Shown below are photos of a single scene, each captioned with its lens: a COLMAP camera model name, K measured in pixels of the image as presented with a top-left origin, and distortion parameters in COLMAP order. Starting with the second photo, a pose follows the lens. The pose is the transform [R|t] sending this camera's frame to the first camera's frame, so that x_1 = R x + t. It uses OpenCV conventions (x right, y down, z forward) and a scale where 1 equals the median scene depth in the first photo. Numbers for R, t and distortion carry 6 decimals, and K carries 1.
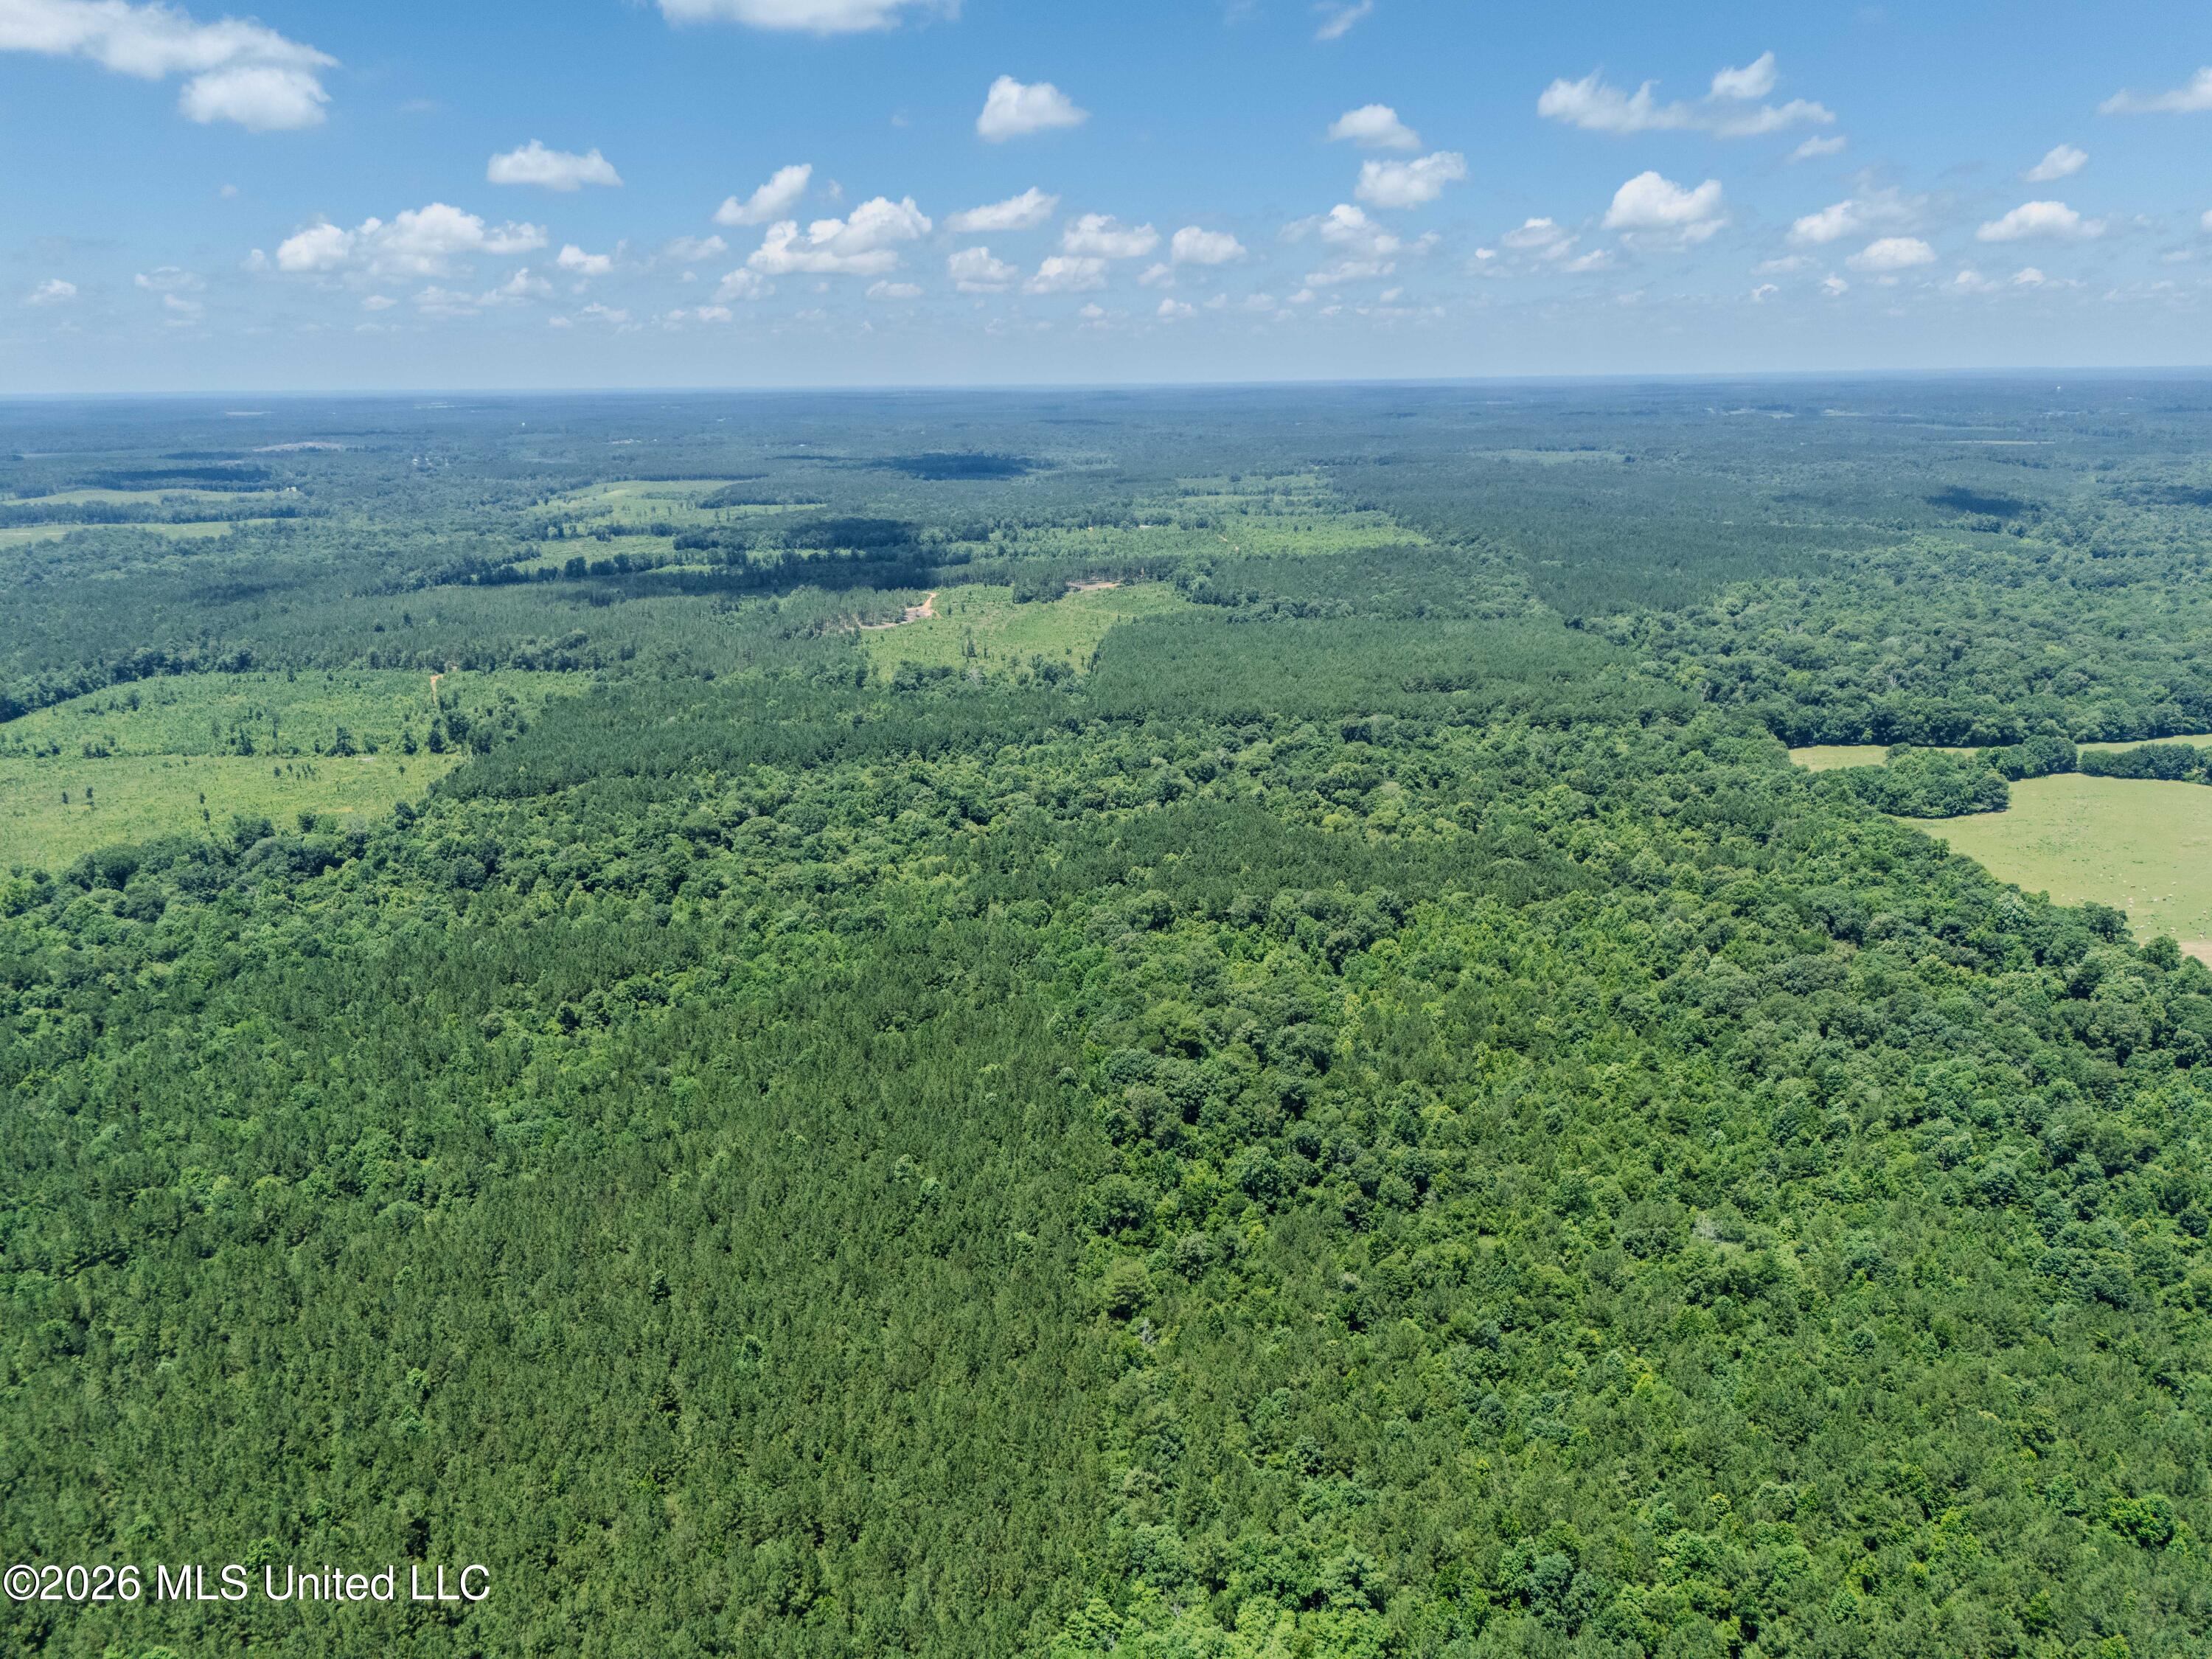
lens RADIAL K [[1563.1, 0, 1106.0], [0, 1563.1, 844.3], [0, 0, 1]] dist [0.024255, -0.012959]
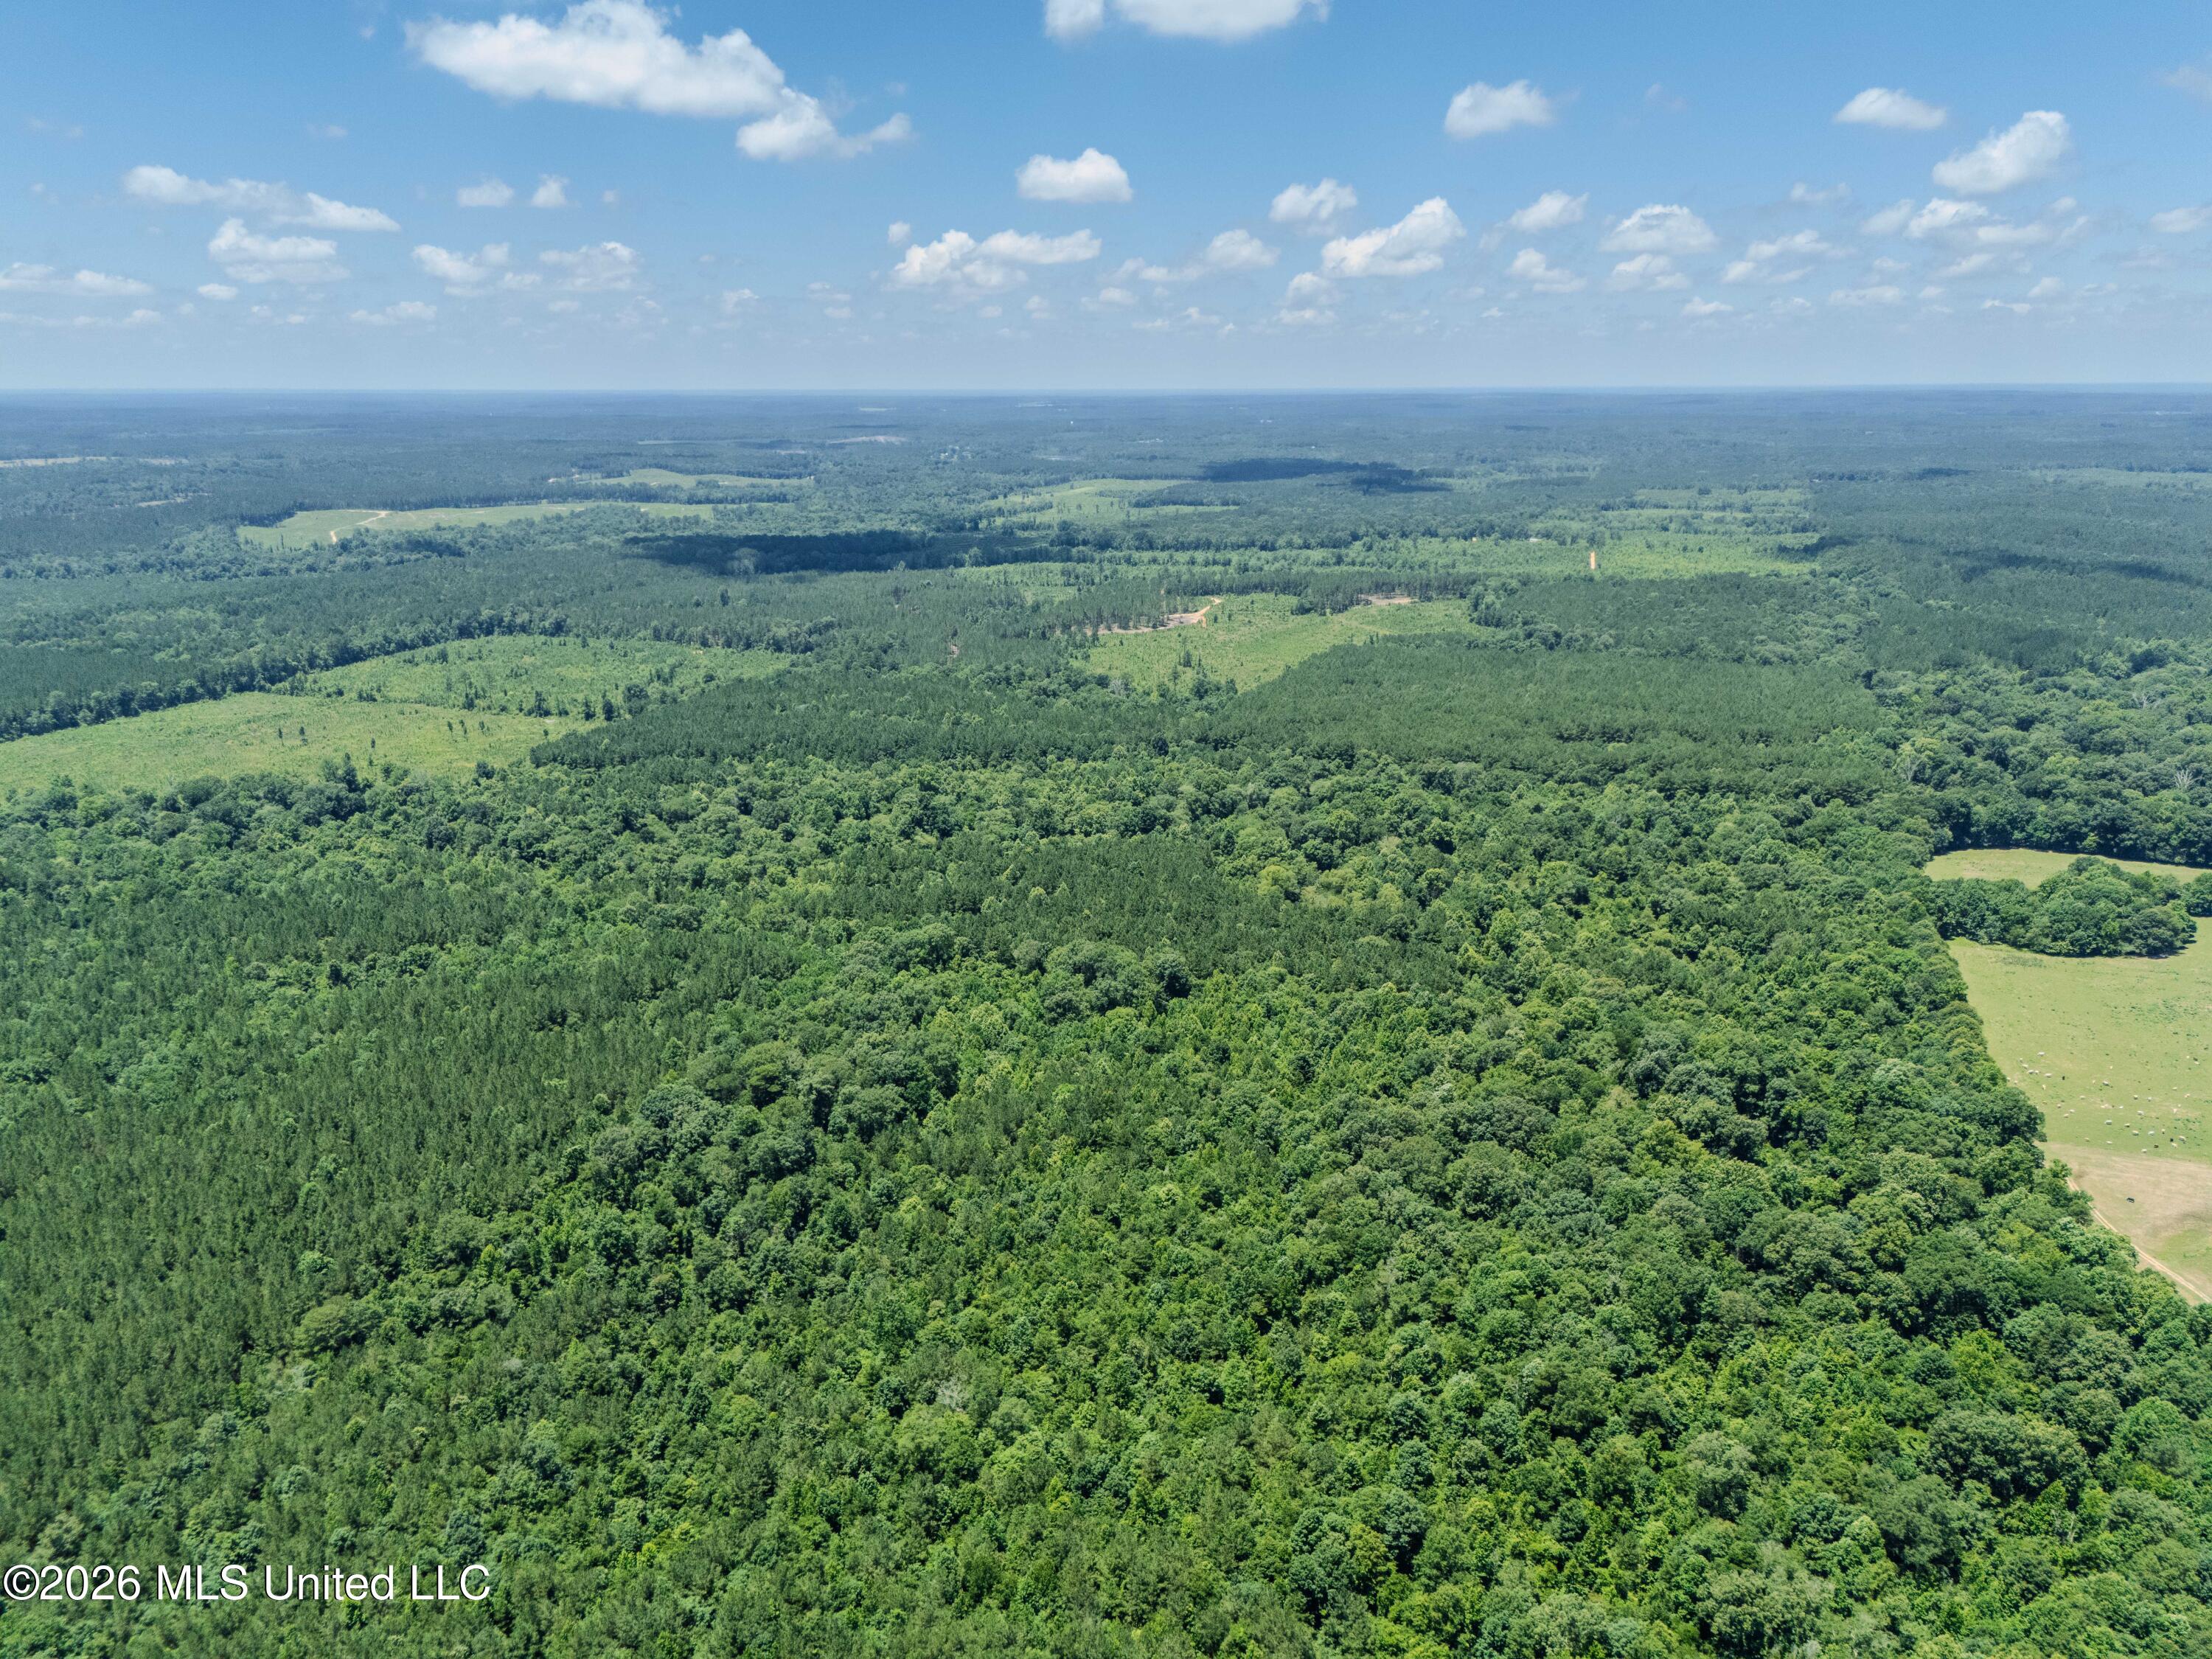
lens RADIAL K [[1563.1, 0, 1101.9], [0, 1563.1, 819.7], [0, 0, 1]] dist [0.024255, -0.012959]
pose [[0.939067, 0.100776, -0.328630, 0.224560], [-0.106049, 0.994359, 0.001889, -0.023661], [0.326967, 0.033077, 0.944457, 0.069539]]
